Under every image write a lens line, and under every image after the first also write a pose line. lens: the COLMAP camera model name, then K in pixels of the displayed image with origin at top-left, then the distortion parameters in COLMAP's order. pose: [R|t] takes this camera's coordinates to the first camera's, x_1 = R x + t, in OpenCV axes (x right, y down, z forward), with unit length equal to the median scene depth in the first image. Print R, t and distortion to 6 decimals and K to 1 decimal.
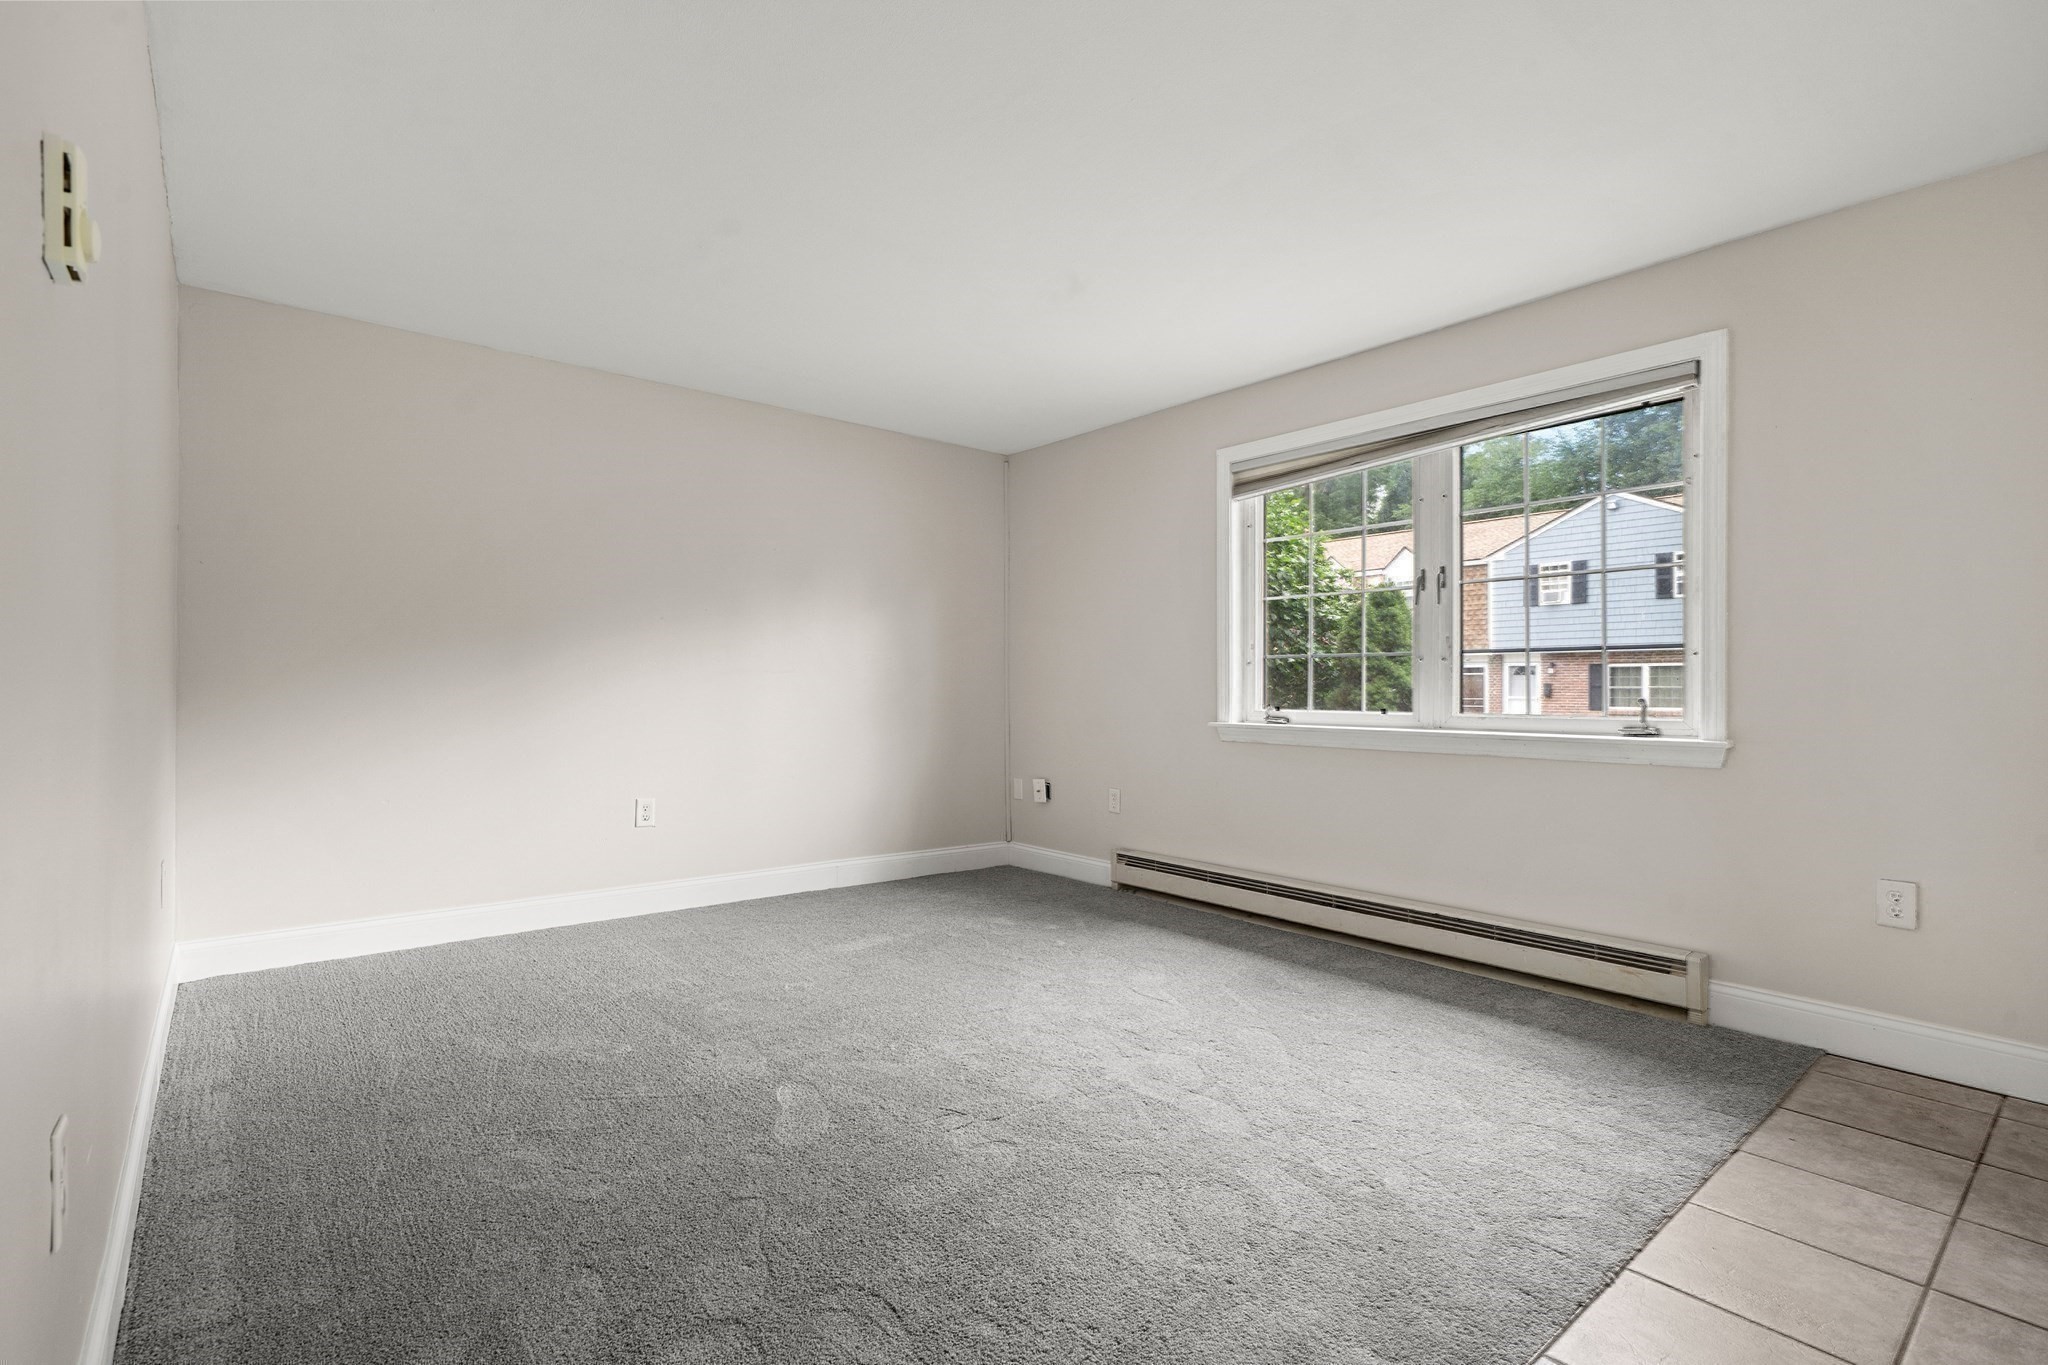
lens RADIAL K [[934.8, 0, 1011.4], [0, 934.8, 668.3], [0, 0, 1]] dist [-0.000054, -0.000077]
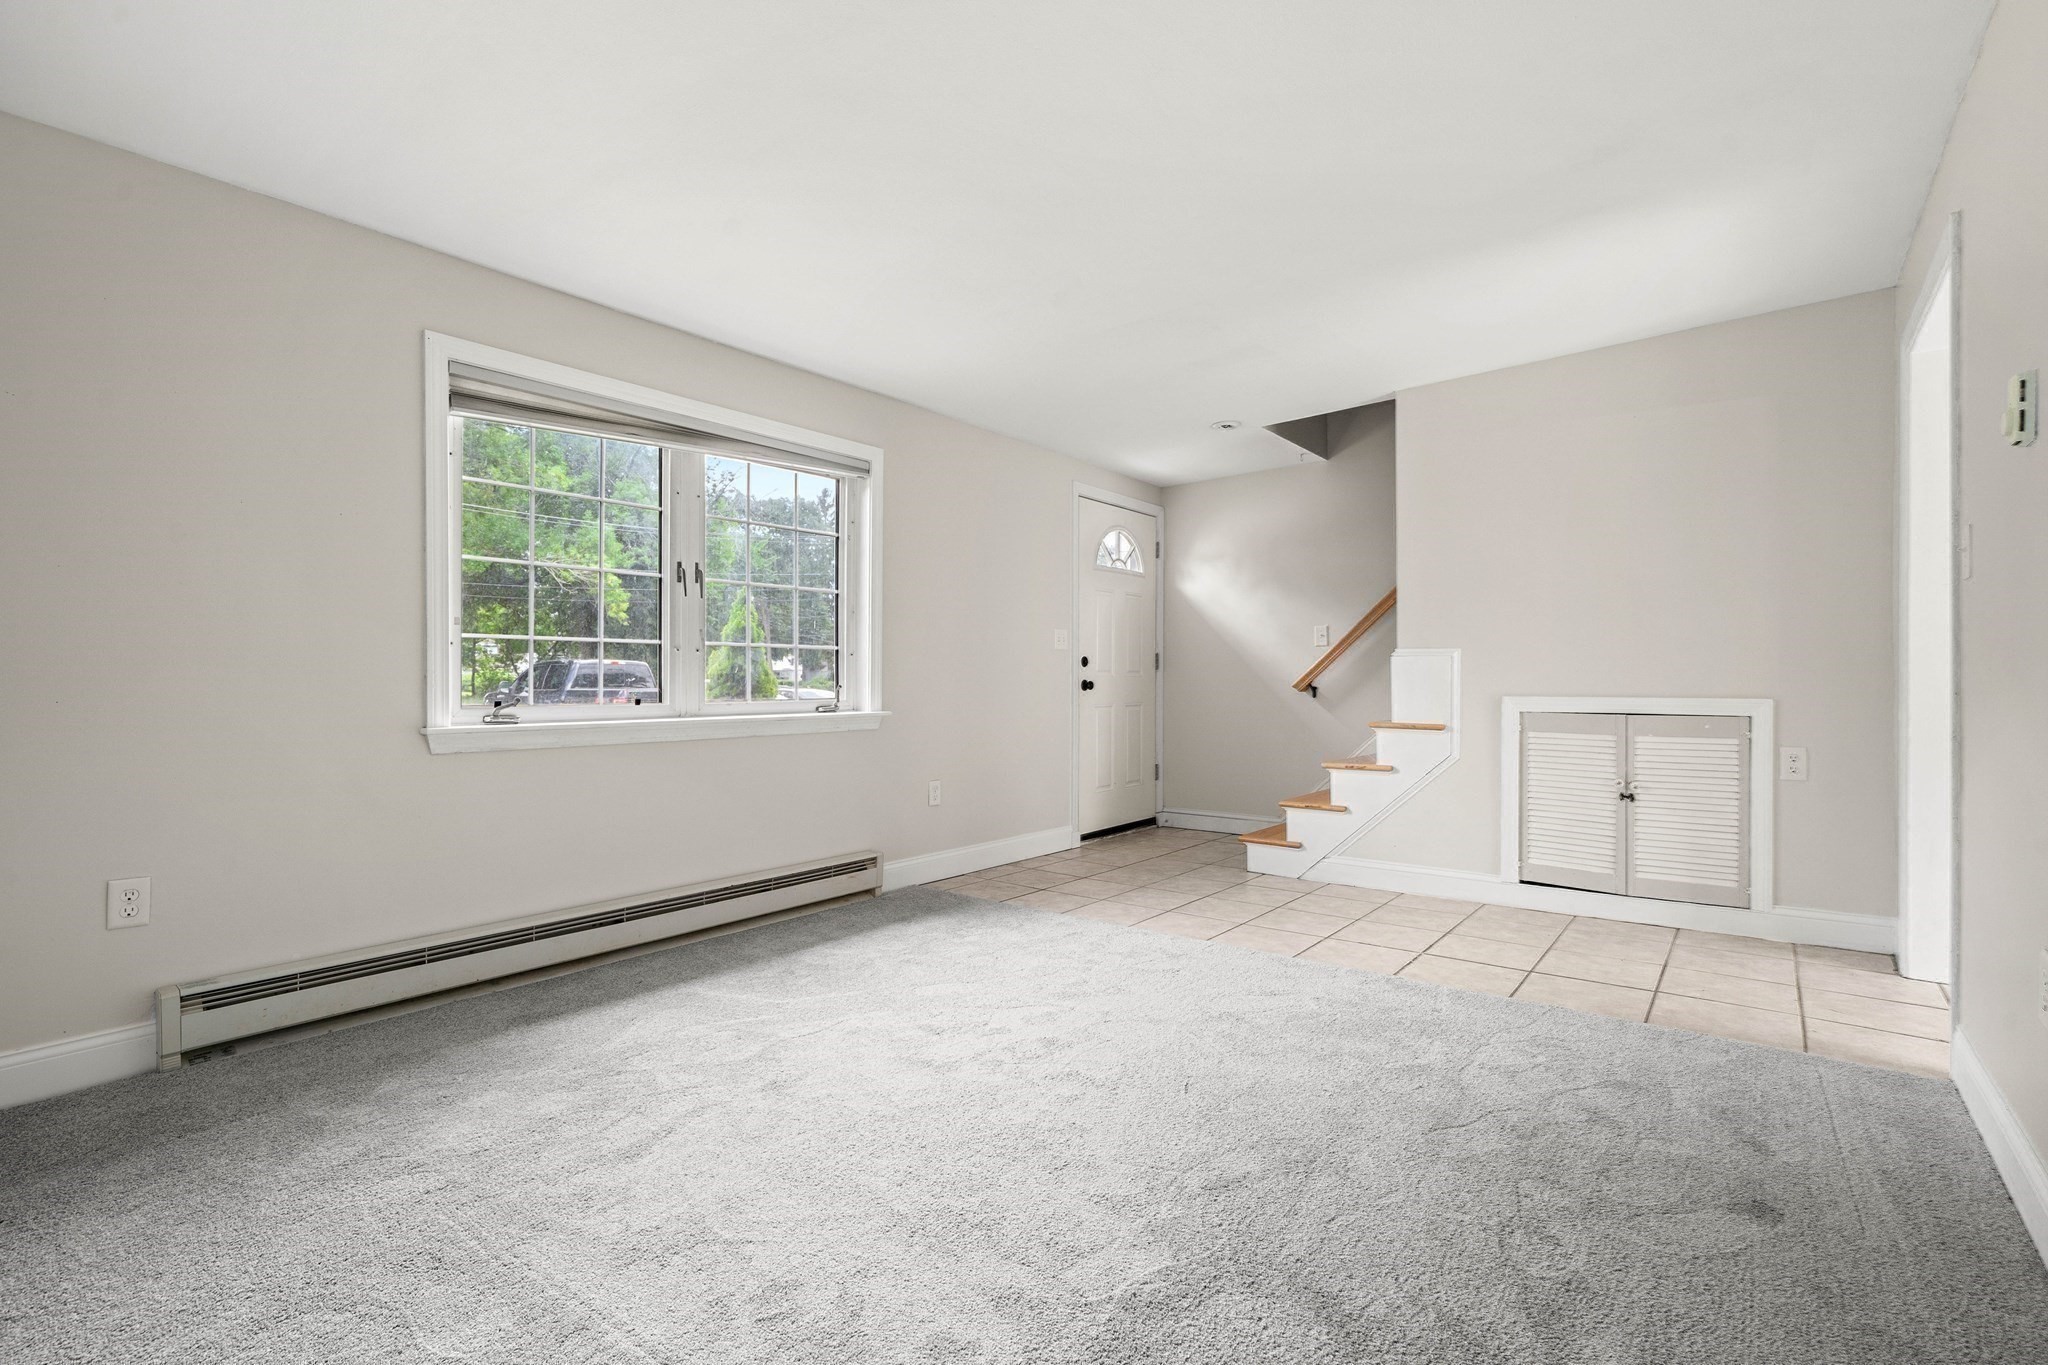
lens RADIAL K [[908.7, 0, 1013.2], [0, 908.7, 680.1], [0, 0, 1]] dist [0.001372, 0.000096]
pose [[-0.186091, -0.001187, 0.982532, -0.657274], [-0.018151, 0.999833, -0.002229, 0.020126], [-0.982365, -0.018248, -0.186081, 0.896075]]
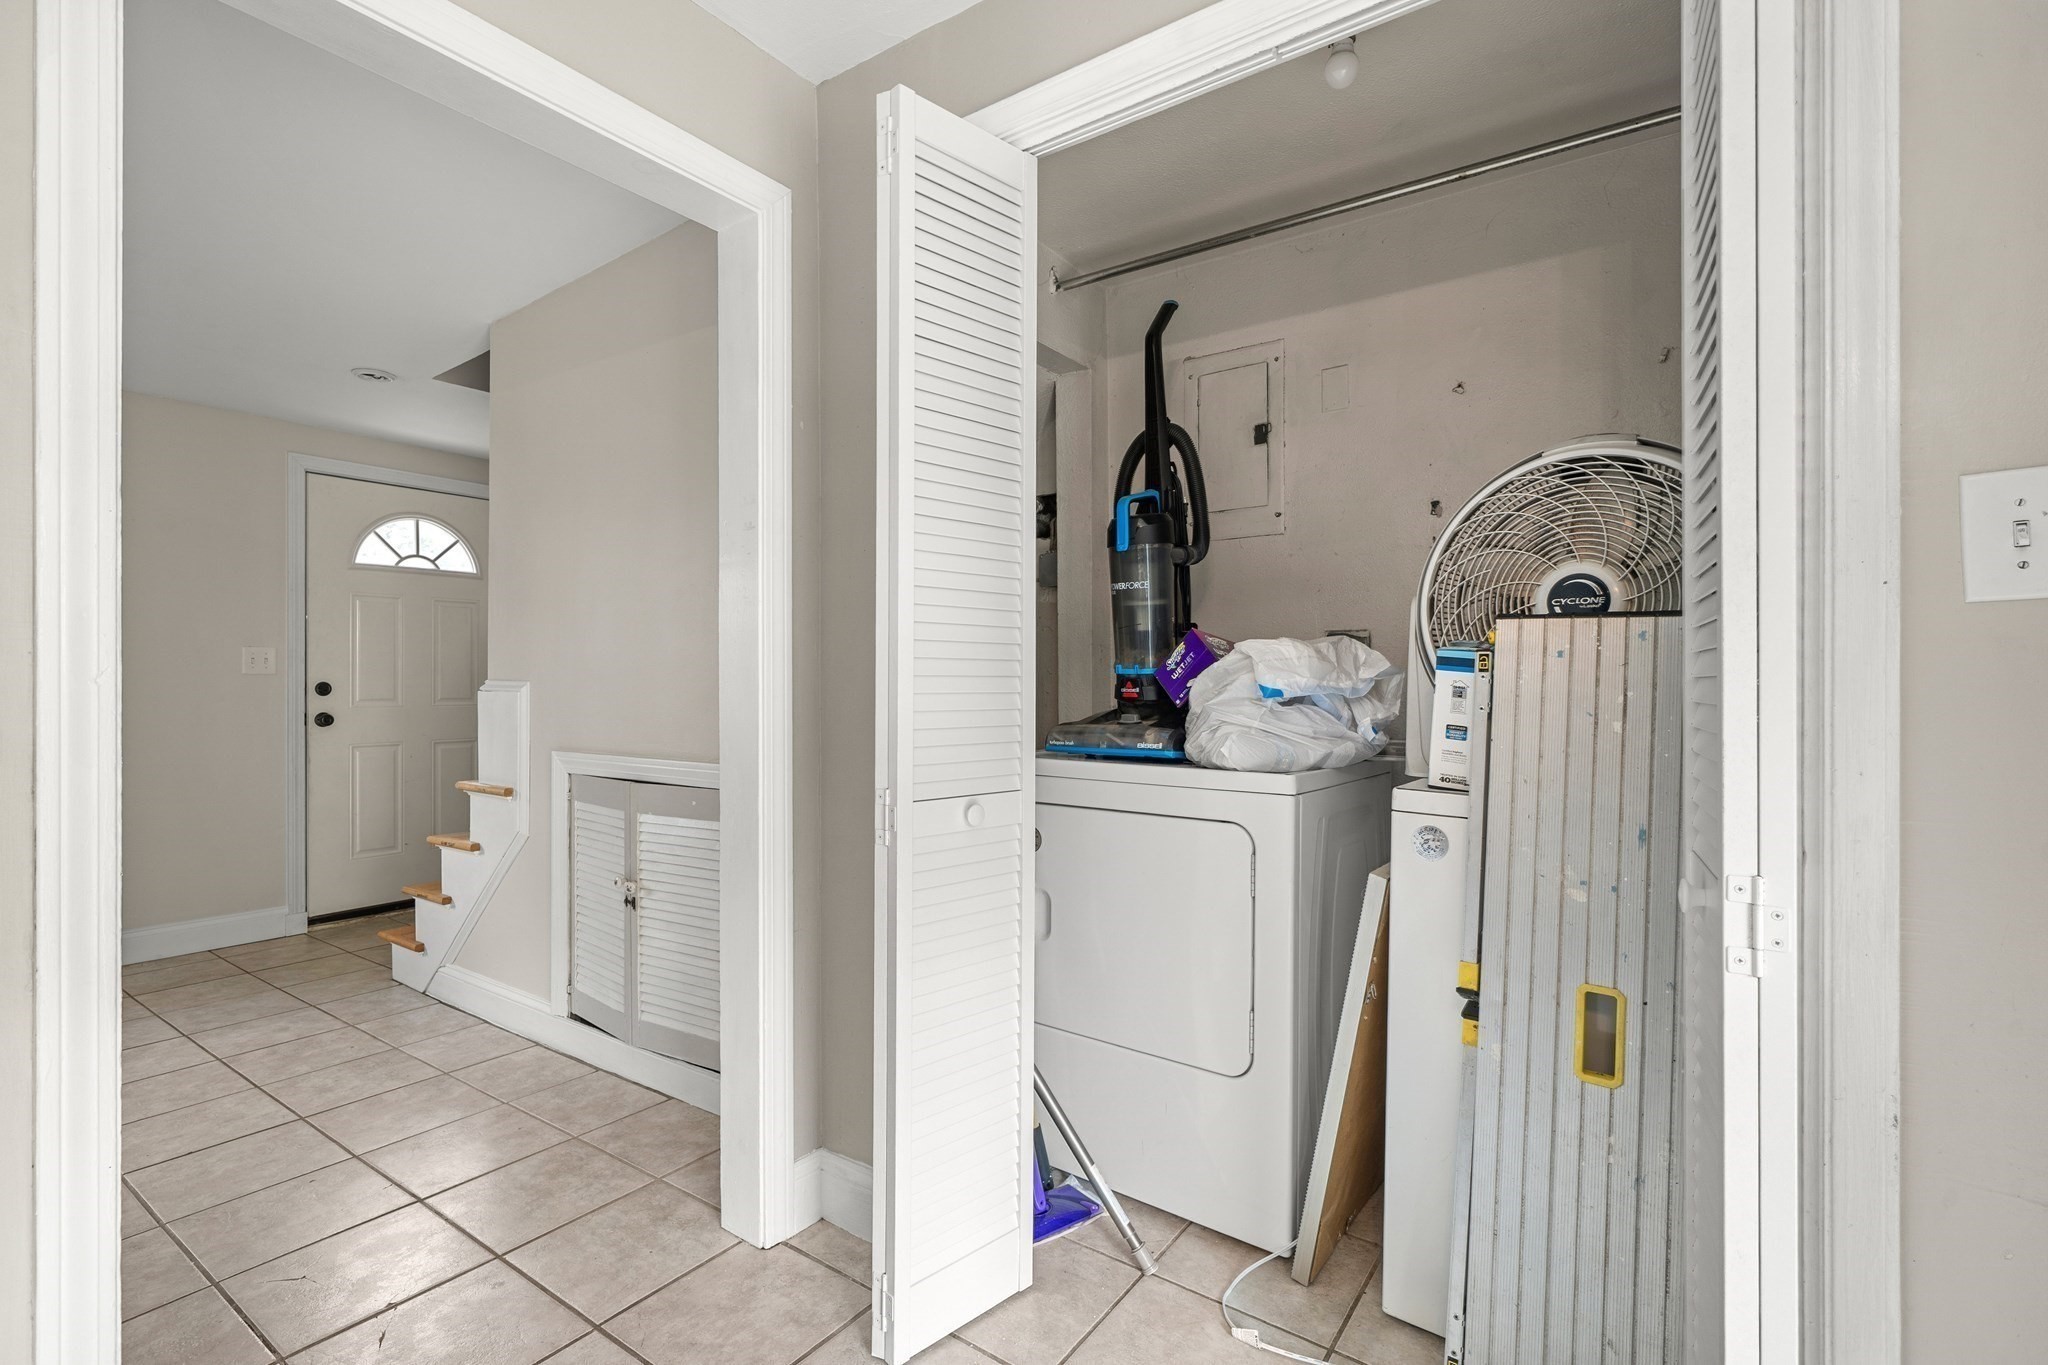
lens RADIAL K [[934.8, 0, 1011.4], [0, 934.8, 668.3], [0, 0, 1]] dist [-0.000054, -0.000077]
pose [[-0.254696, 0.012431, 0.966941, -0.553343], [-0.015653, 0.999733, -0.016976, -0.041456], [-0.966895, -0.019459, -0.254433, -0.147164]]
